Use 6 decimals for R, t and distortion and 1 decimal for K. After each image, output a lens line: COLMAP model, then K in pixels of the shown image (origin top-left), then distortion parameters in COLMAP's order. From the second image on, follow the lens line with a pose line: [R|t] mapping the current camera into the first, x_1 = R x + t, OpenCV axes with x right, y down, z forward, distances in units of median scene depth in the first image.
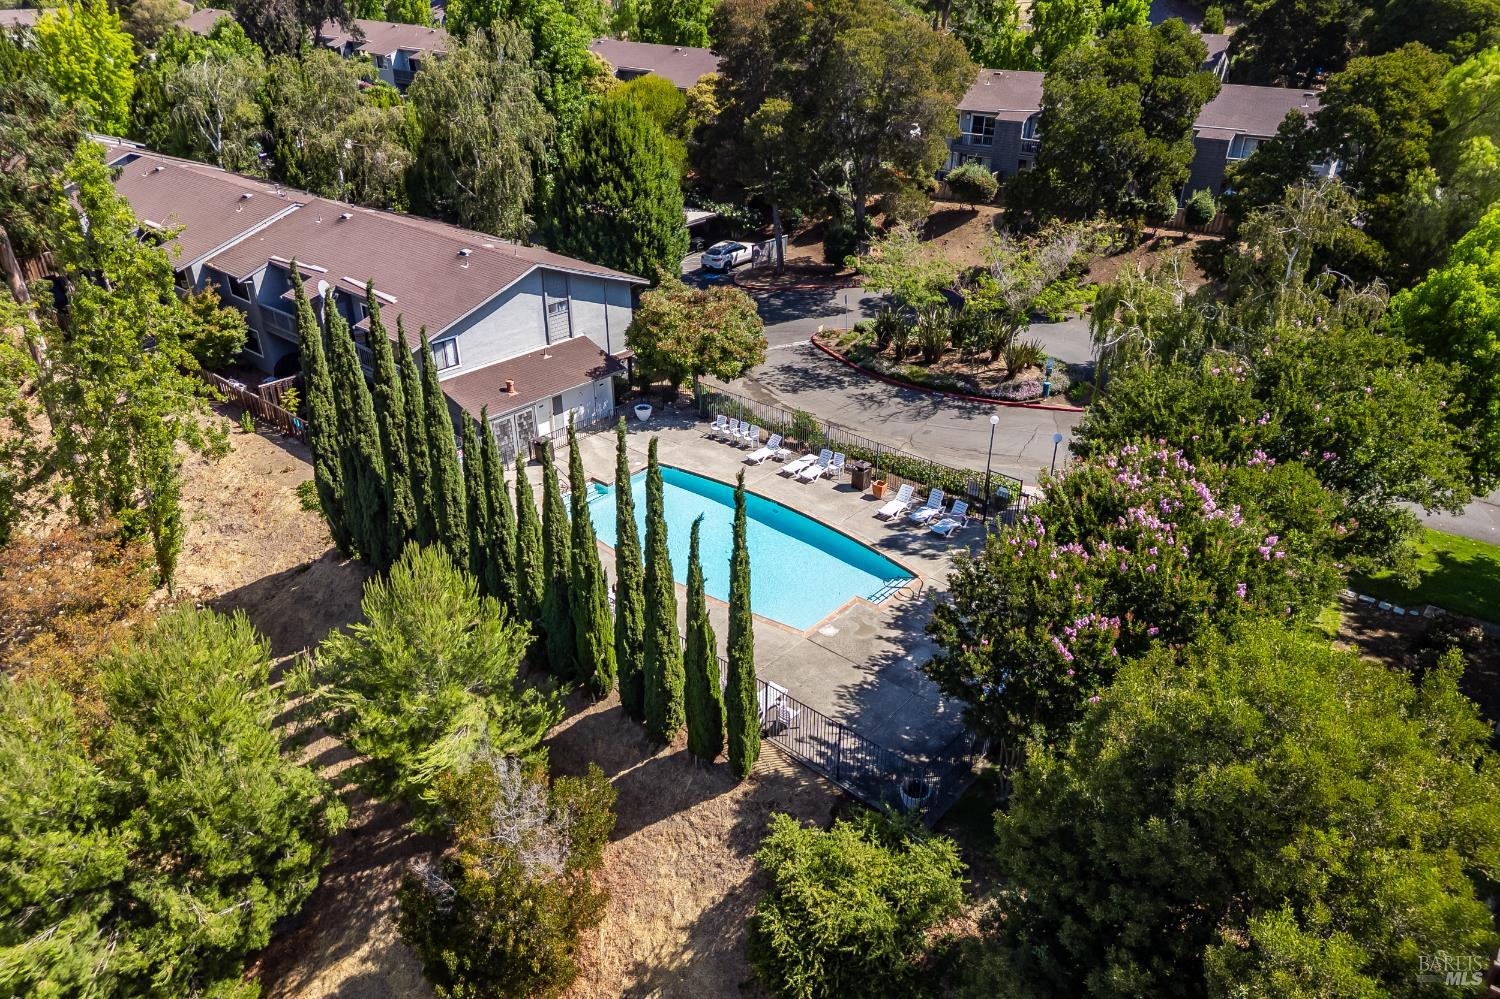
lens RADIAL K [[1071.3, 0, 750.0], [0, 1071.3, 499.5], [0, 0, 1]] dist [-0.000495, -0.003893]
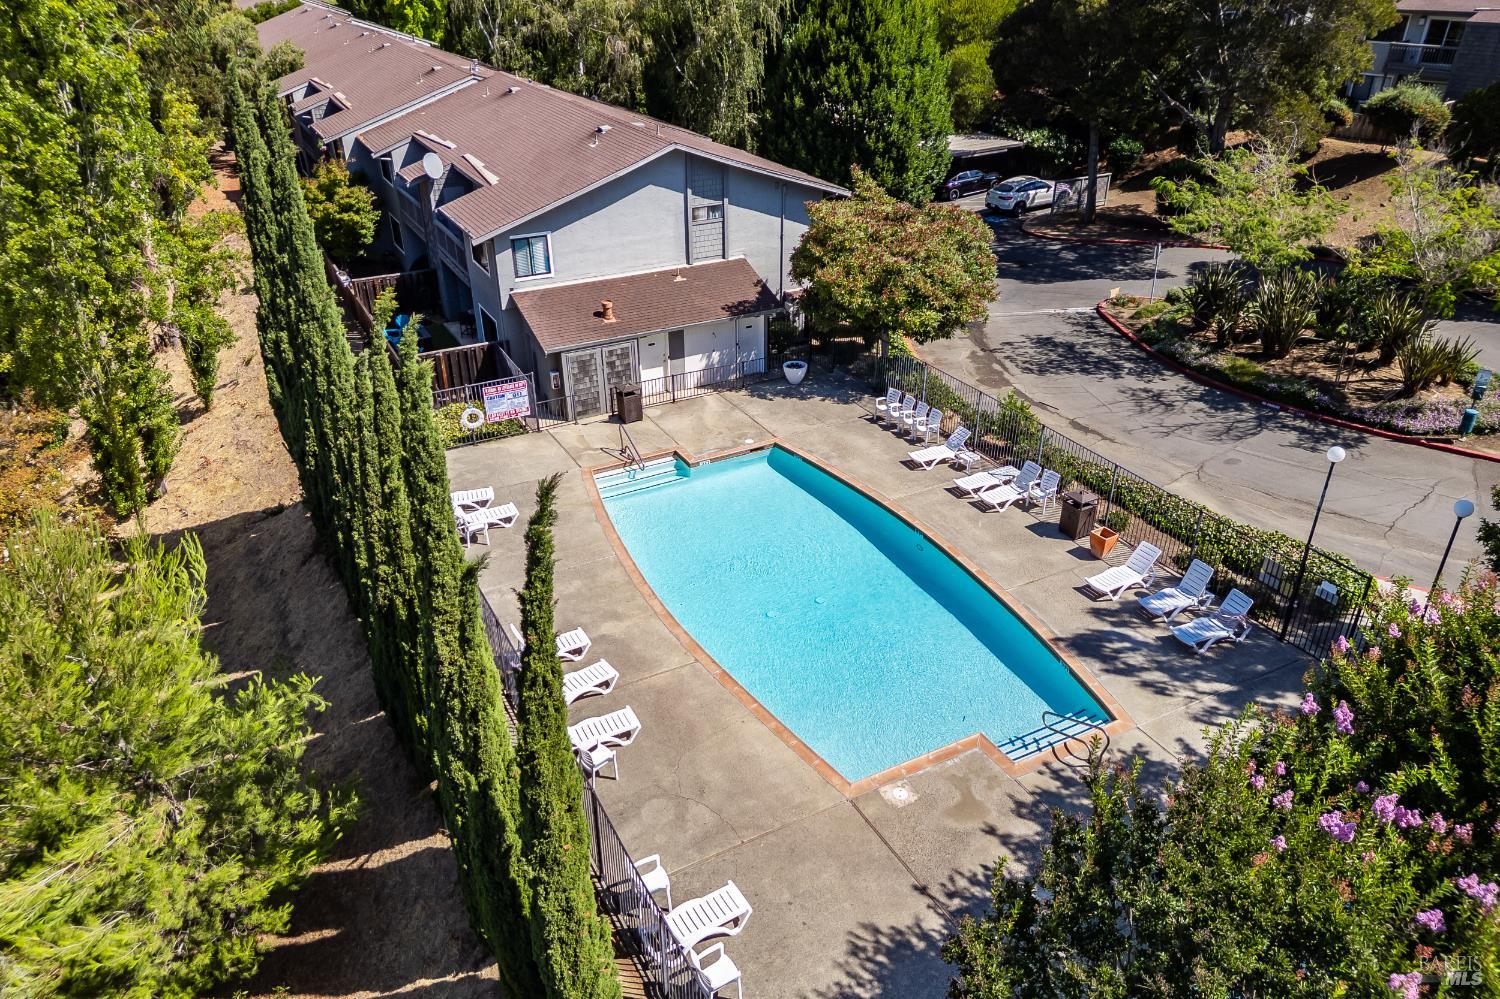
lens RADIAL K [[1027.5, 0, 727.2], [0, 1027.5, 519.6], [0, 0, 1]] dist [0.002637, -0.003885]
pose [[0.927386, 0.172465, -0.331981, 0.091181], [-0.157244, 0.984902, 0.072397, -0.024381], [0.339454, -0.014938, 0.940504, 0.313001]]
